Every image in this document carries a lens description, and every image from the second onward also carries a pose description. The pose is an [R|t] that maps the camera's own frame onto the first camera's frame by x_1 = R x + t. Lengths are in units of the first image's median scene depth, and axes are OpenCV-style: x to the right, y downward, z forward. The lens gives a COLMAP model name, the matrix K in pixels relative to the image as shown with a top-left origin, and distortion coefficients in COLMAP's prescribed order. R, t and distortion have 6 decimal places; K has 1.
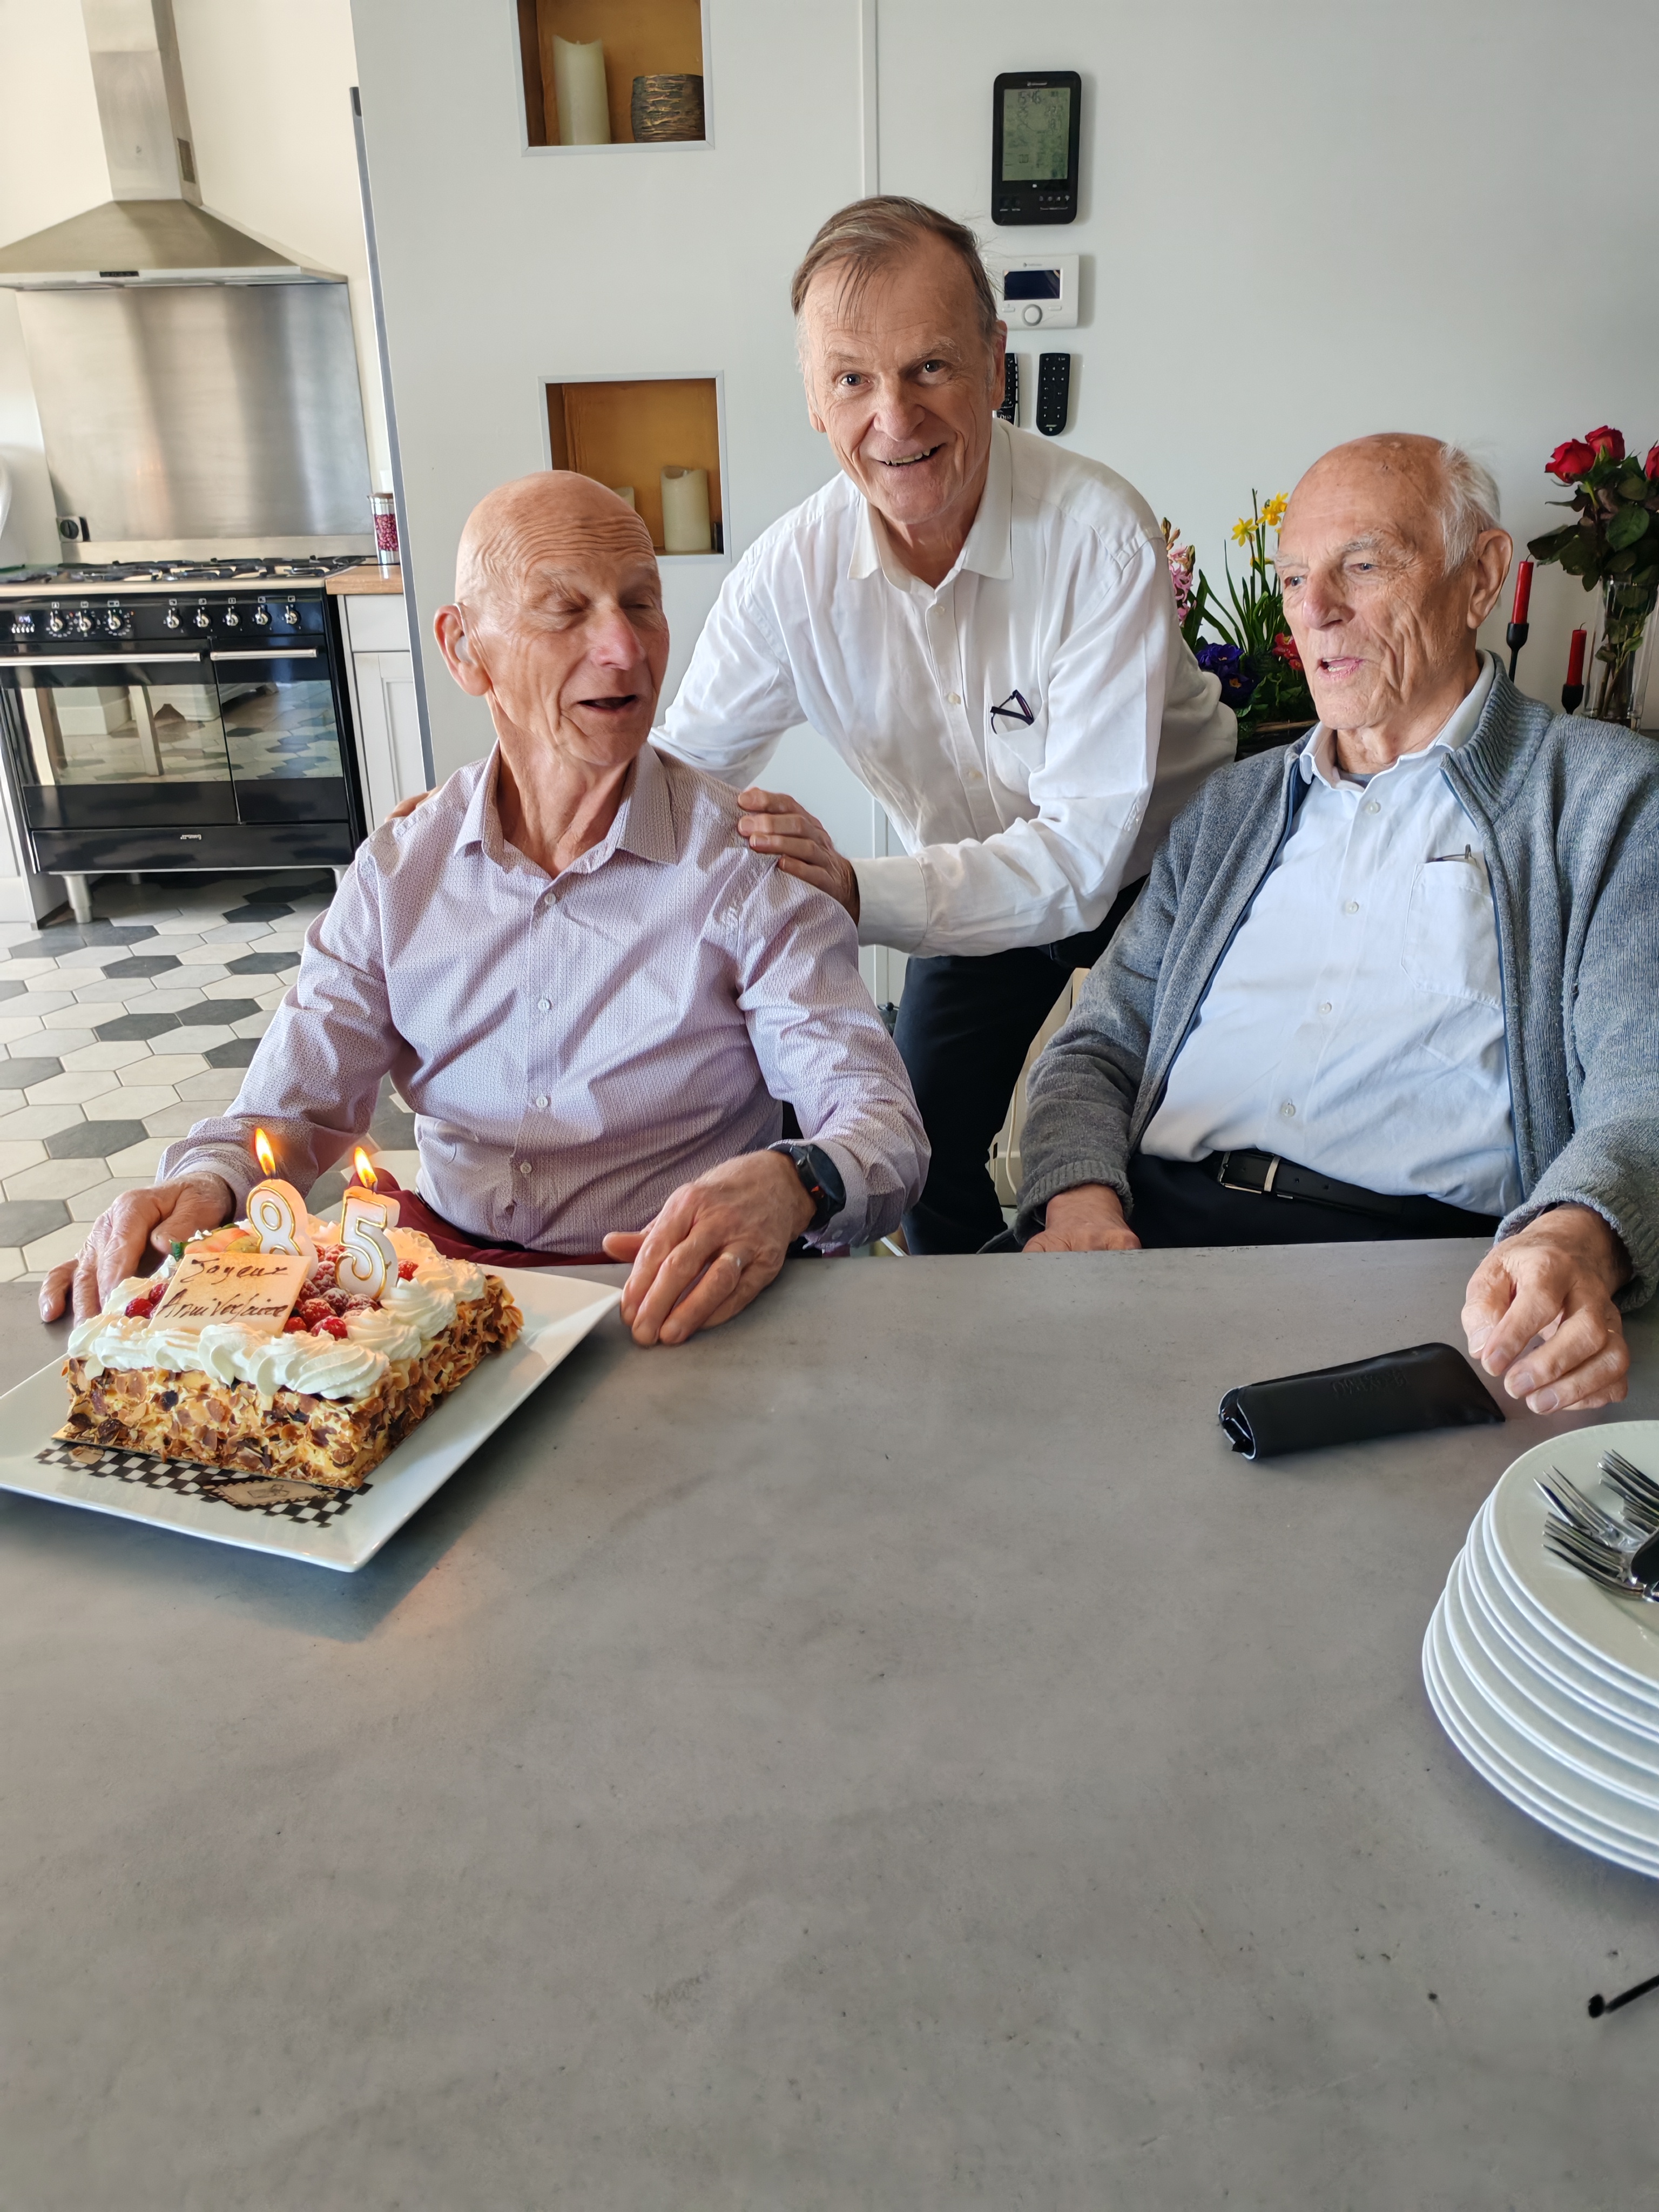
lens RADIAL K [[1722.5, 0, 811.8], [0, 1722.5, 1092.0], [0, 0, 1]] dist [-0.004419, 0.024689]
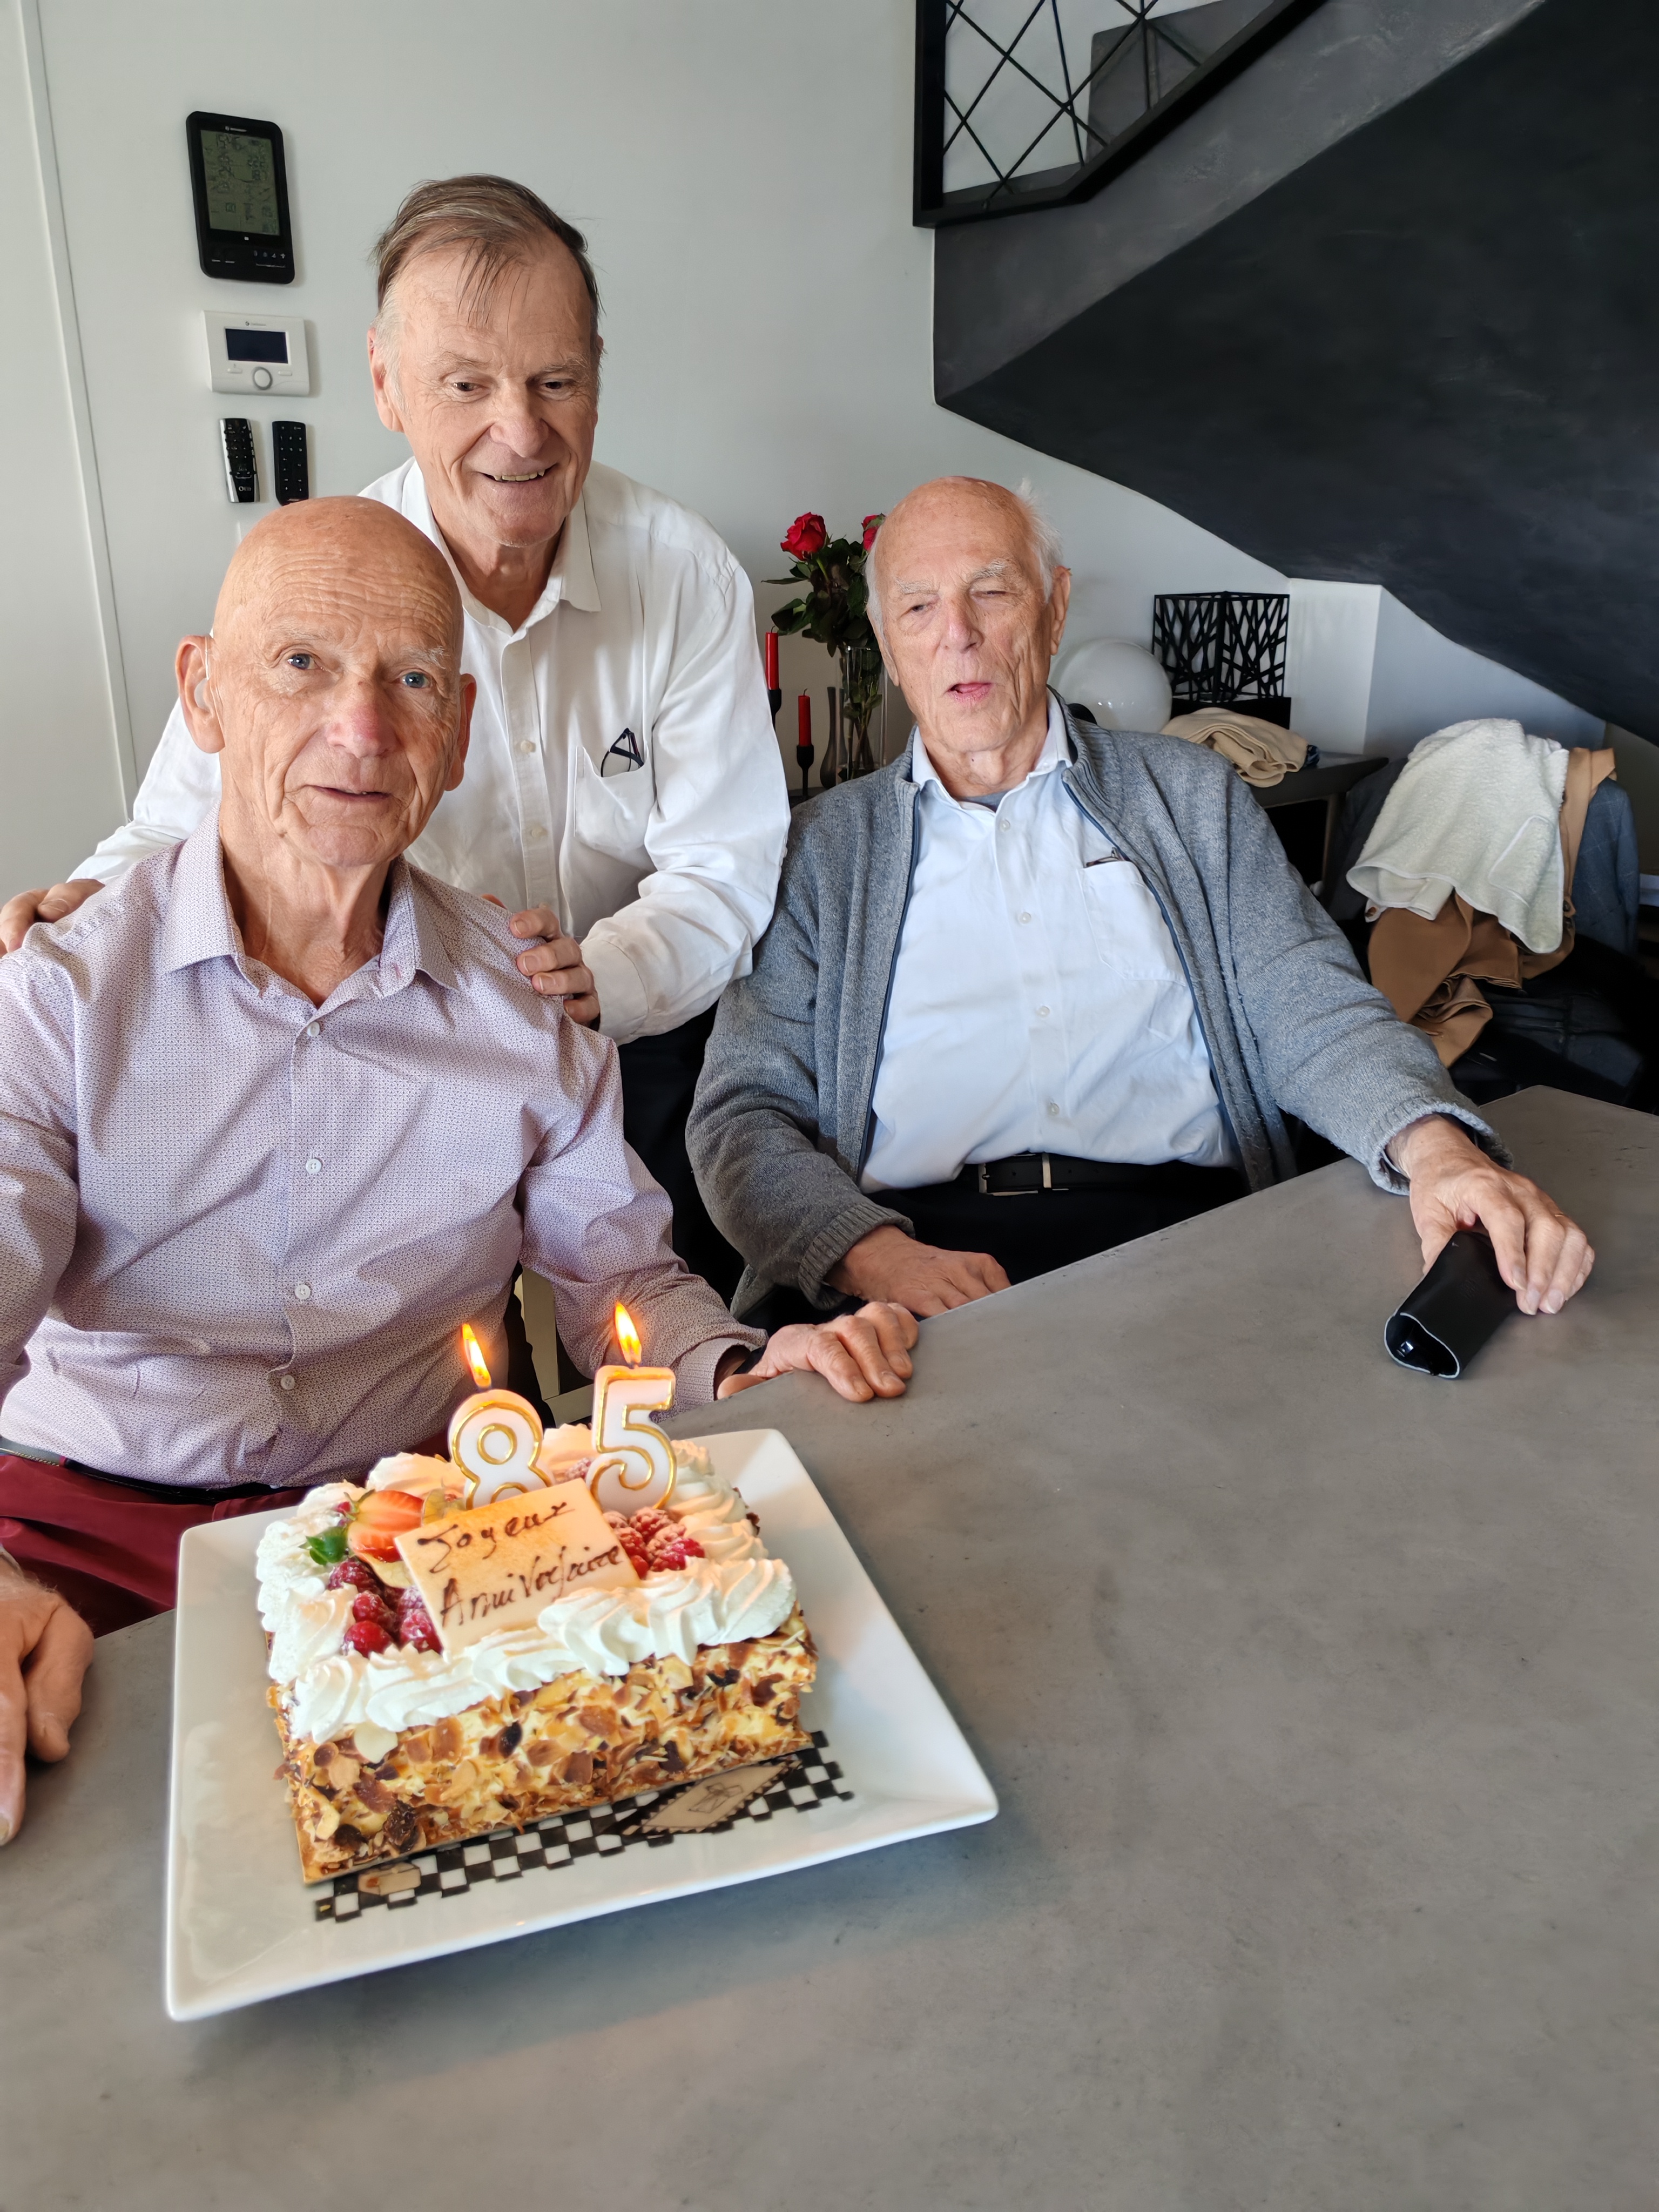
lens RADIAL K [[1722.5, 0, 824.2], [0, 1722.5, 1108.9], [0, 0, 1]] dist [-0.004419, 0.024689]
pose [[0.776898, -0.179128, 0.603608, -0.523873], [0.219110, 0.975671, 0.007527, -0.032309], [-0.590272, 0.126409, 0.797245, 0.294795]]
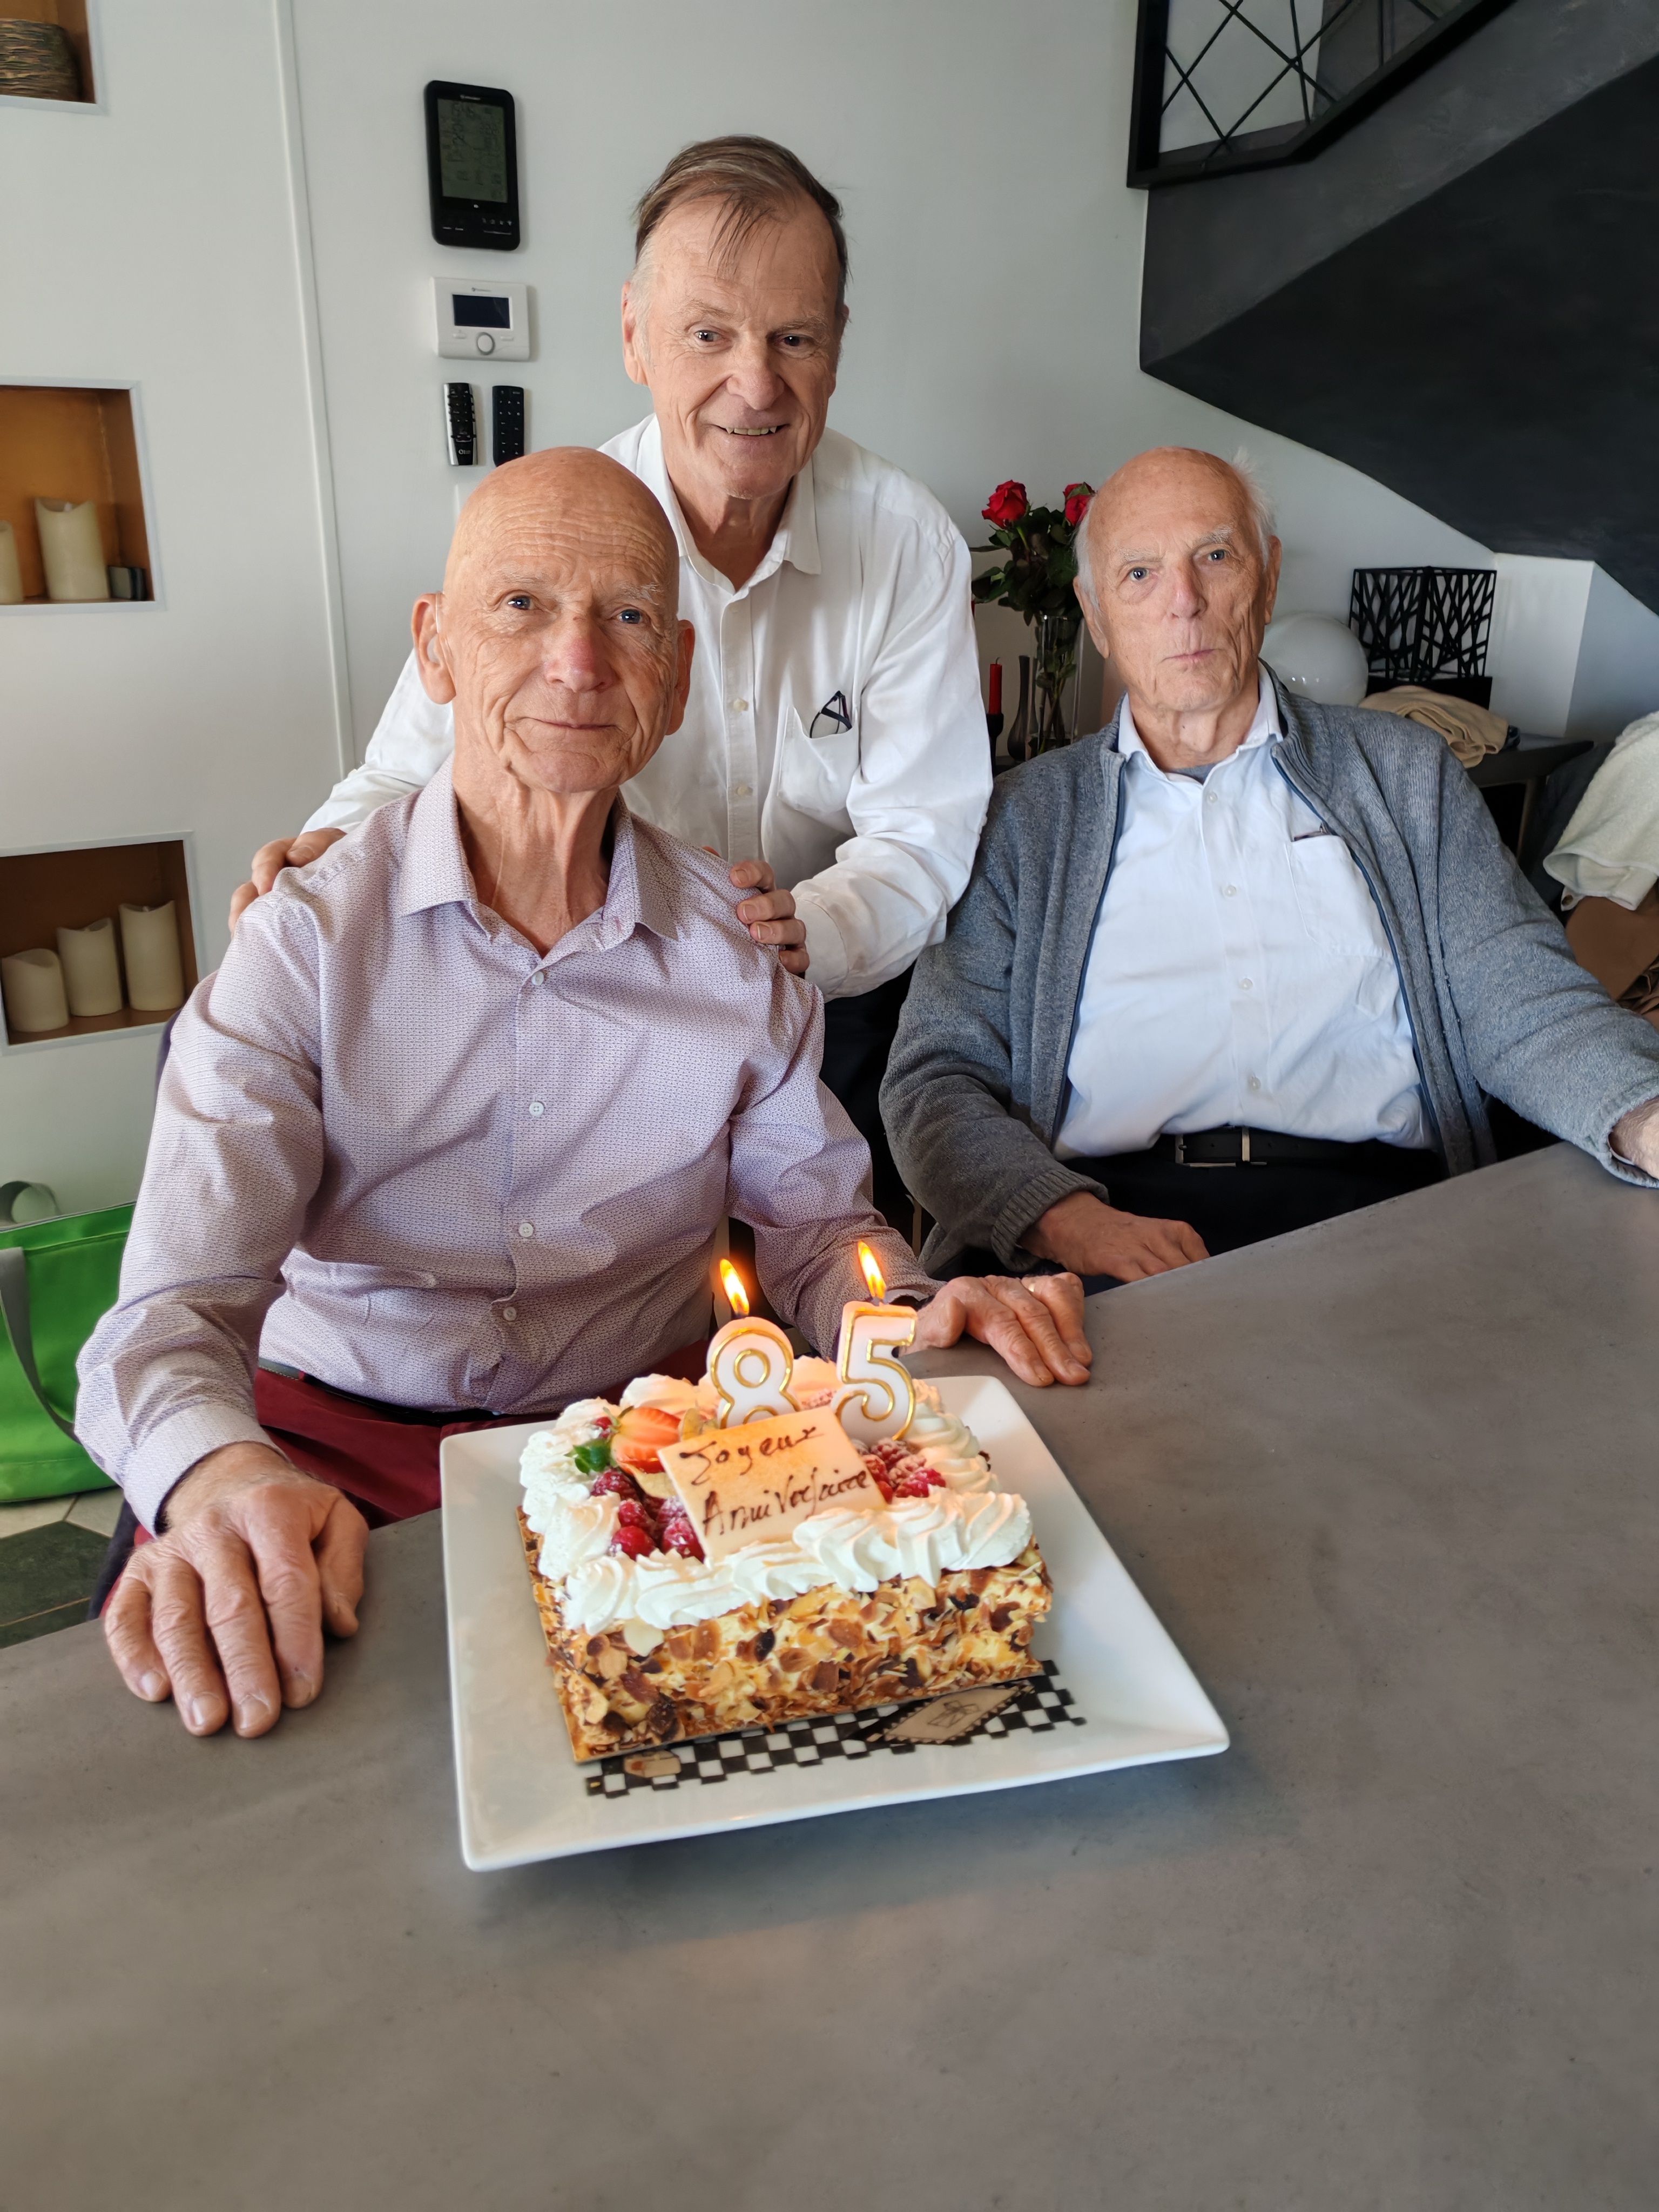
lens RADIAL K [[1722.5, 0, 813.6], [0, 1722.5, 1122.9], [0, 0, 1]] dist [-0.004419, 0.024689]
pose [[0.834062, -0.159367, 0.528150, -0.572019], [0.179375, 0.983687, 0.013551, -0.032425], [-0.521694, 0.083435, 0.849043, 0.299187]]
